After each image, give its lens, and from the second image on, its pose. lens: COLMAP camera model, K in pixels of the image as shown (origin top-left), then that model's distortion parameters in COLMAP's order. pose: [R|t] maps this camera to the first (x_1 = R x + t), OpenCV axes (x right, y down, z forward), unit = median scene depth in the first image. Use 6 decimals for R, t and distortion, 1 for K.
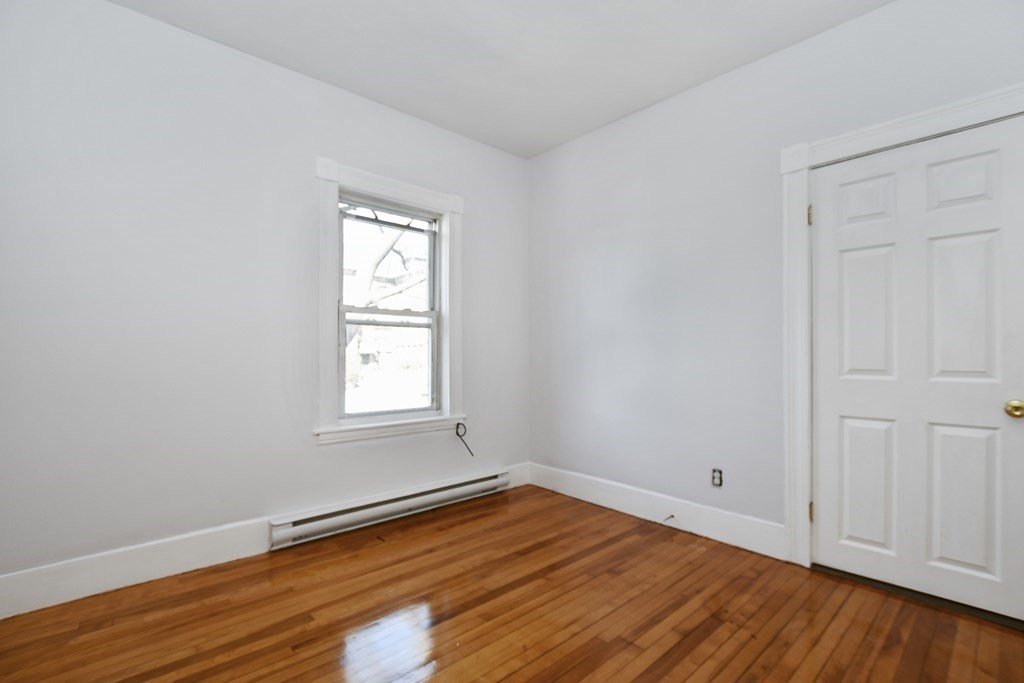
lens RADIAL K [[463.0, 0, 516.2], [0, 463.0, 348.5], [0, 0, 1]] dist [-0.018541, 0.000747]
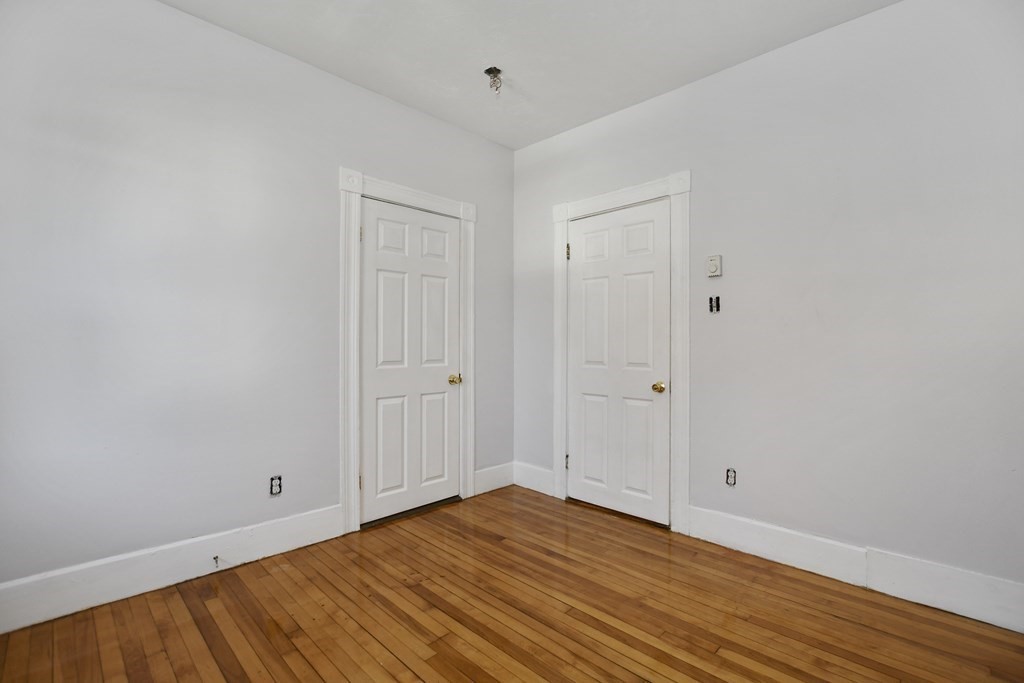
lens RADIAL K [[463.0, 0, 512.2], [0, 463.0, 334.1], [0, 0, 1]] dist [-0.018541, 0.000747]
pose [[-0.049610, 0.021290, 0.998542, -0.617129], [-0.013328, 0.999670, -0.021976, -0.008590], [-0.998680, -0.014399, -0.049310, 0.706697]]
